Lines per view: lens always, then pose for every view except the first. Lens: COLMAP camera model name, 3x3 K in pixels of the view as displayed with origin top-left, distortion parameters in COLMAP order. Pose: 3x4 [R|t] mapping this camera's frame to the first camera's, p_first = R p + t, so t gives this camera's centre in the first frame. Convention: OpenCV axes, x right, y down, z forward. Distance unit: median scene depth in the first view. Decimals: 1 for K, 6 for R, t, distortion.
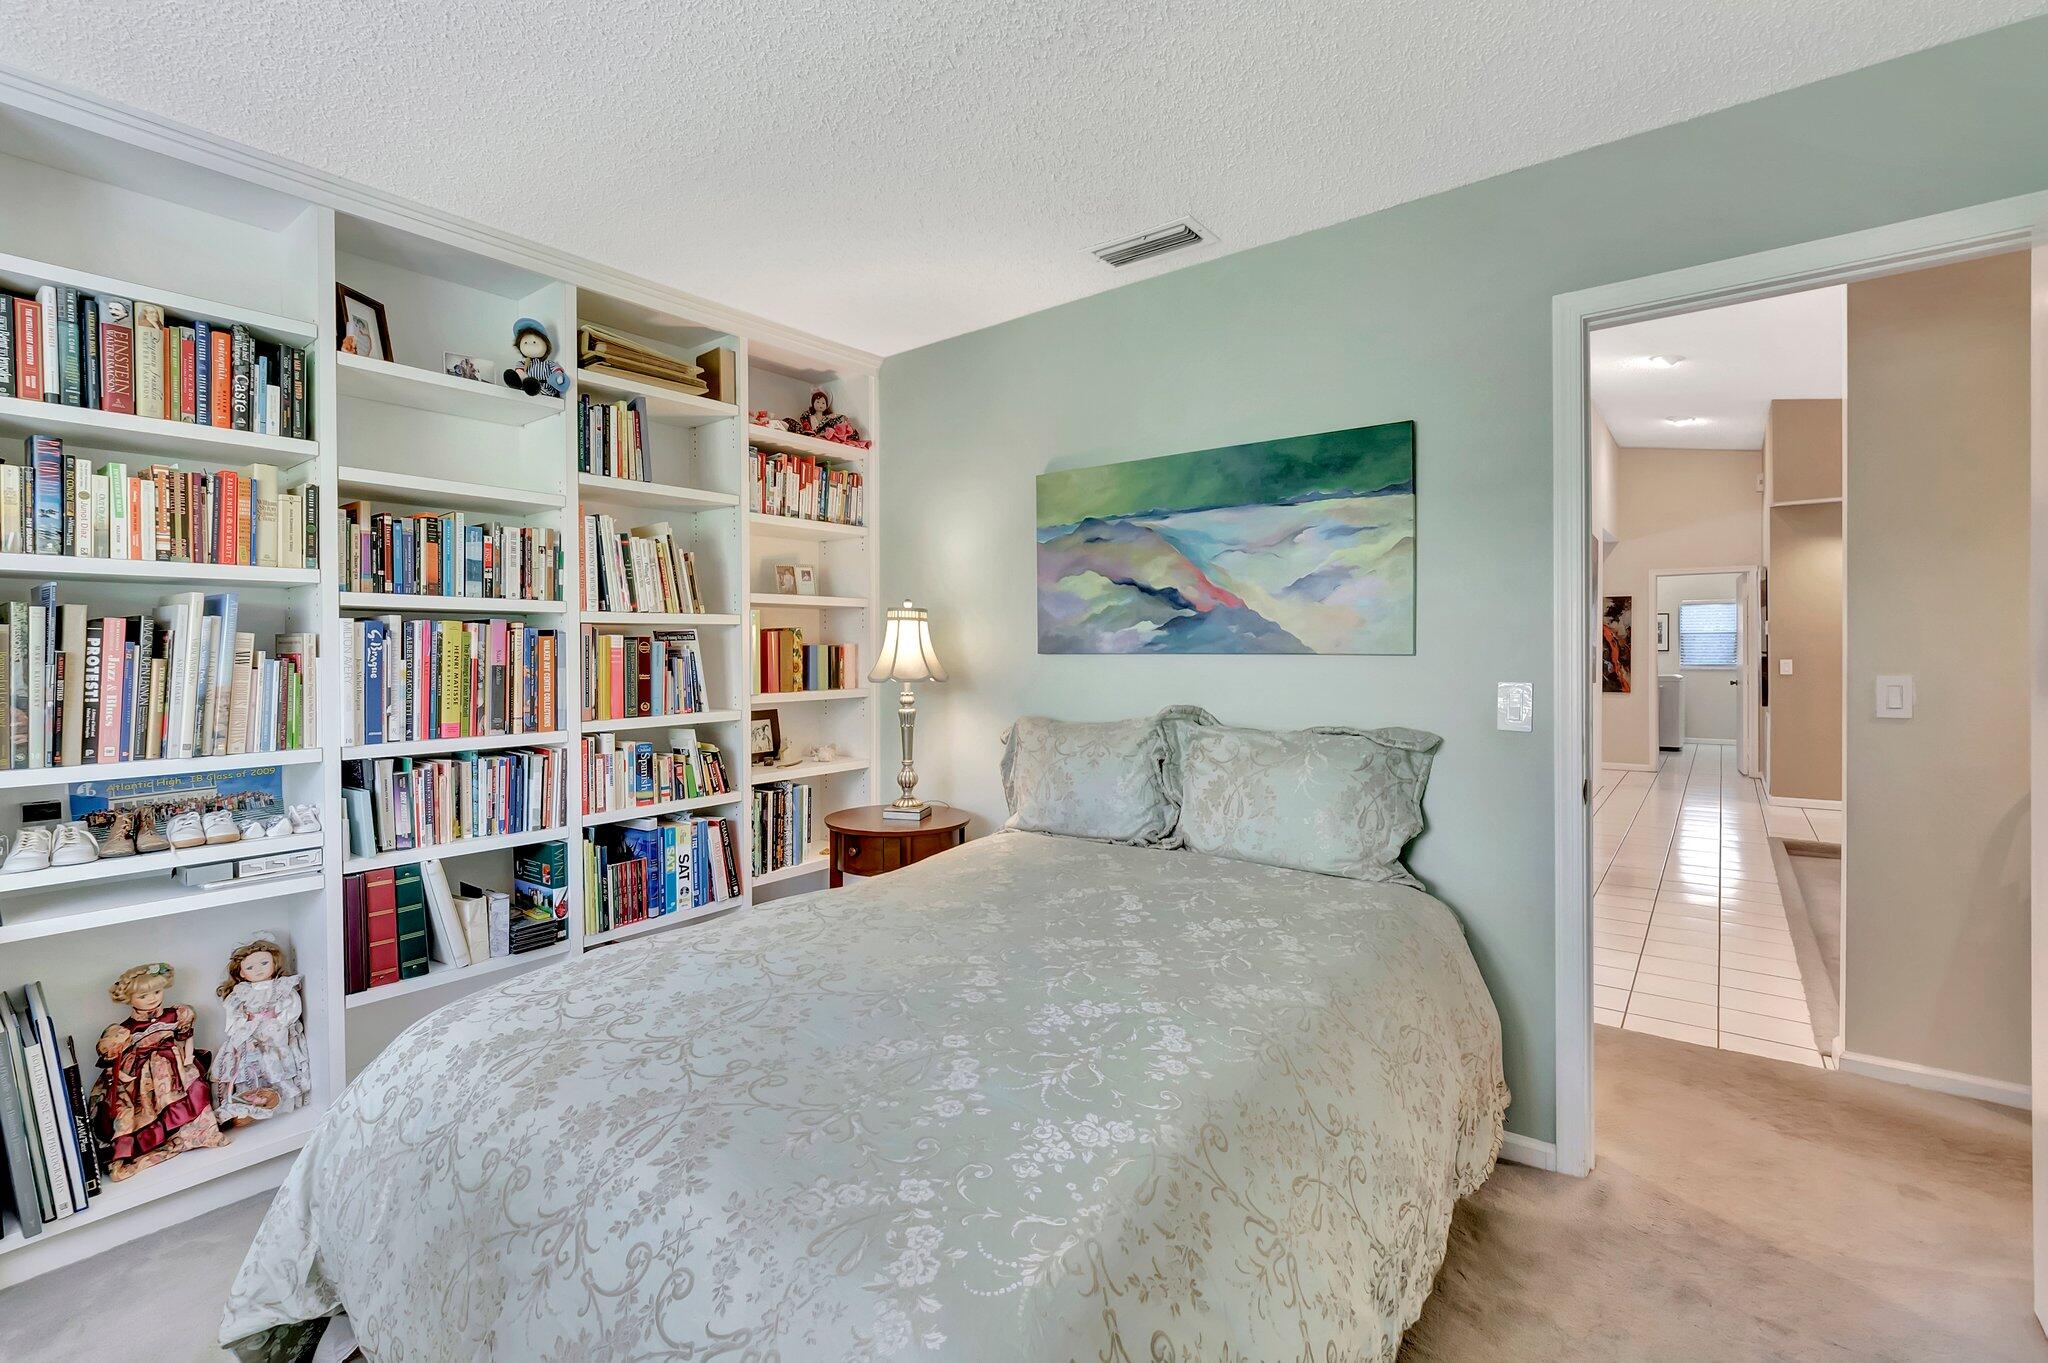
lens RADIAL K [[918.4, 0, 1010.2], [0, 918.4, 667.5], [0, 0, 1]] dist [0.001751, -0.007971]
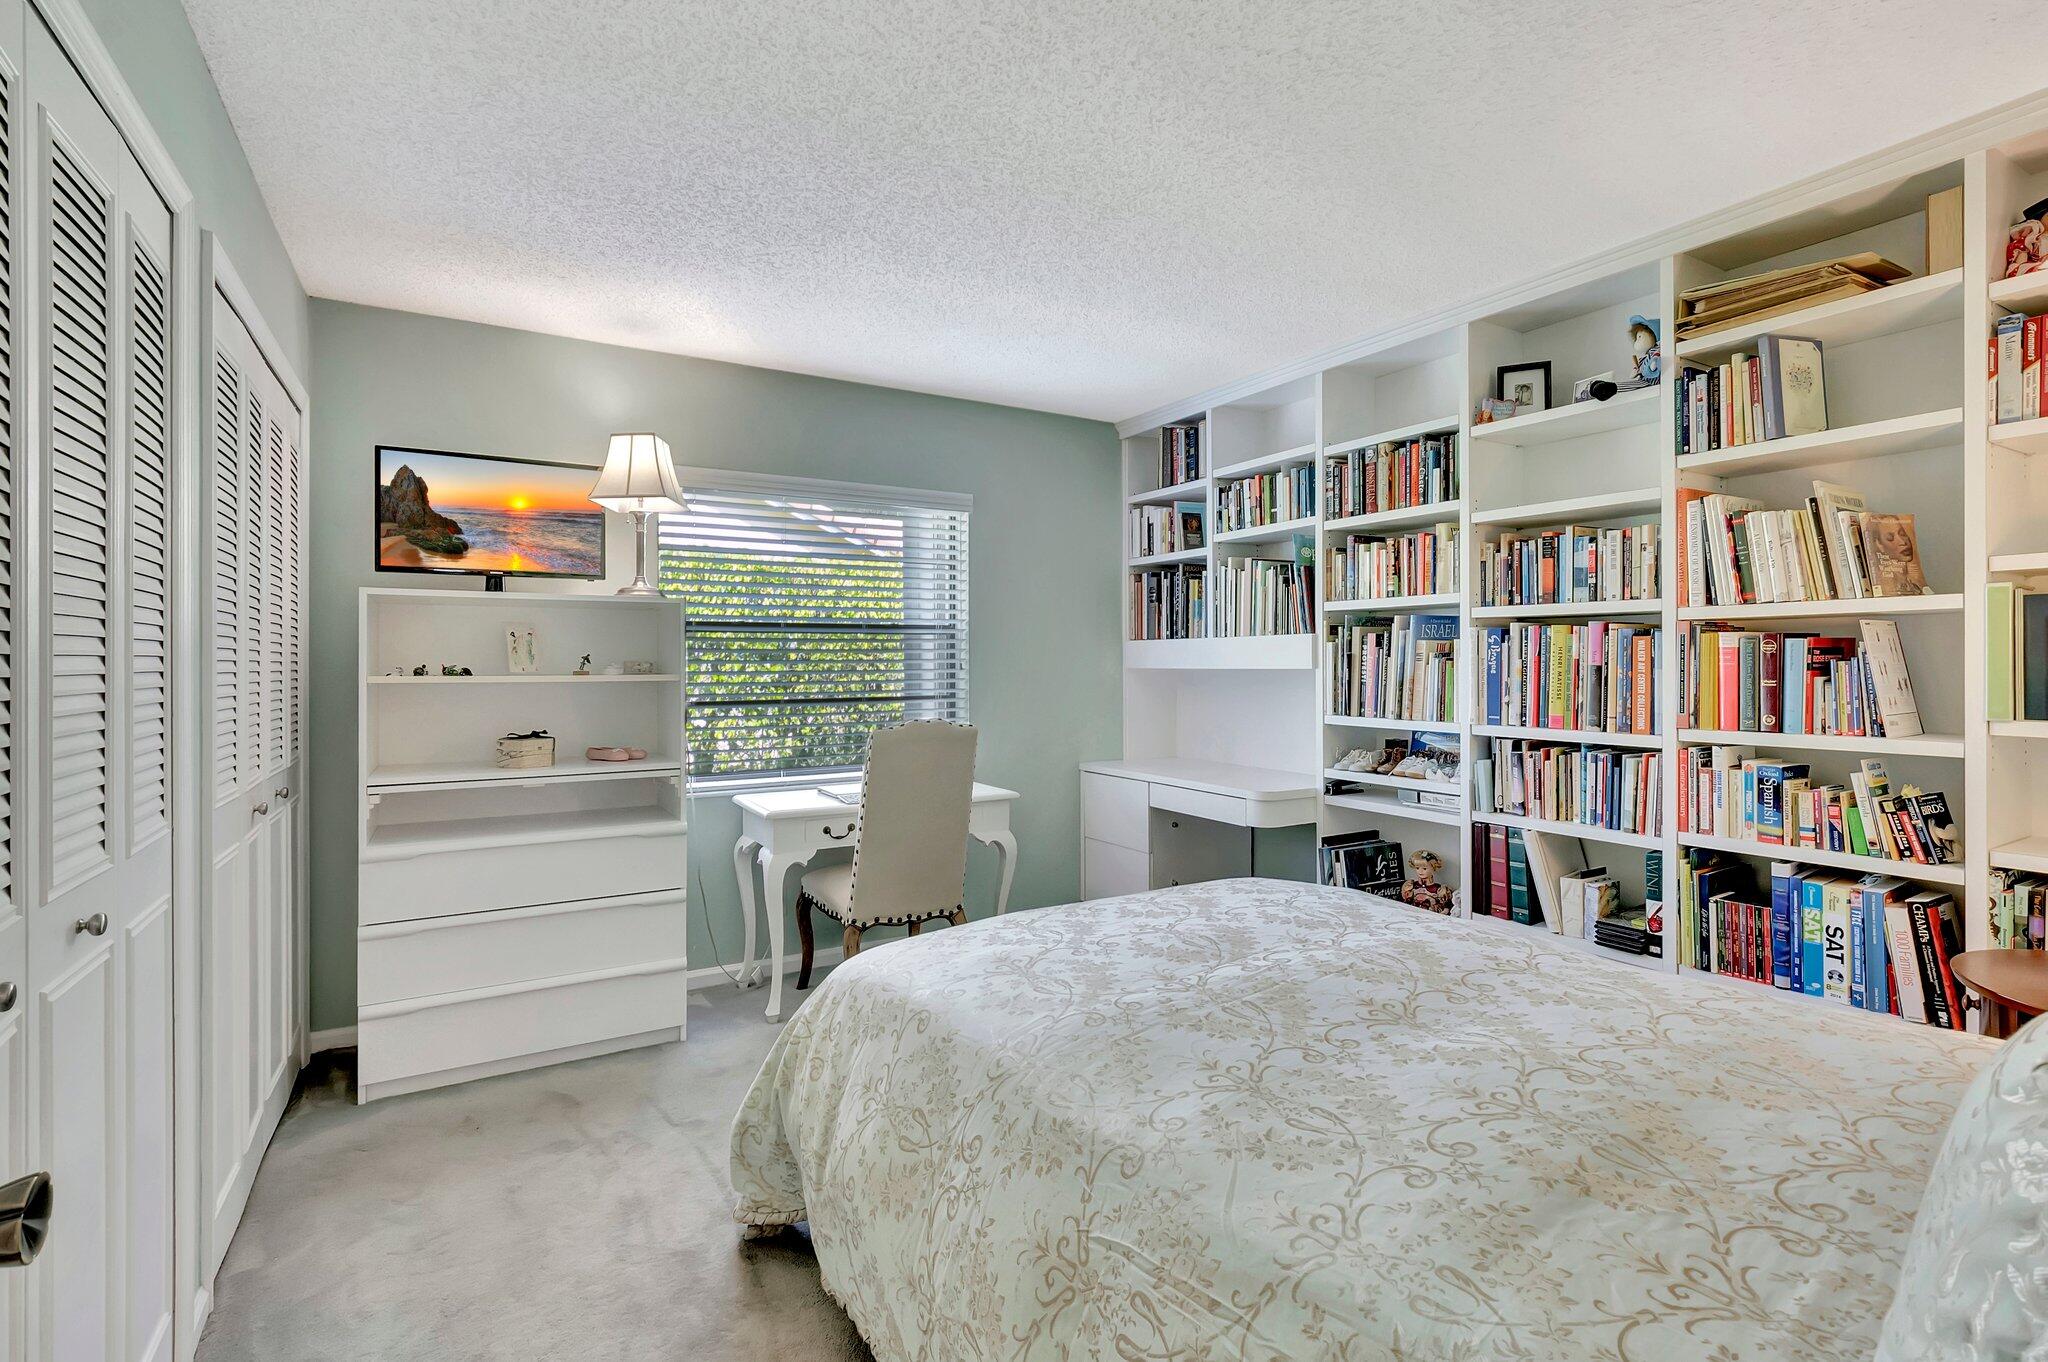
lens RADIAL K [[918.4, 0, 1010.2], [0, 918.4, 667.0], [0, 0, 1]] dist [0.001751, -0.007971]
pose [[-0.366111, 0.017448, -0.930408, 0.632362], [-0.009299, 0.999706, 0.022407, -0.016784], [0.930525, 0.016856, -0.365841, 0.722913]]
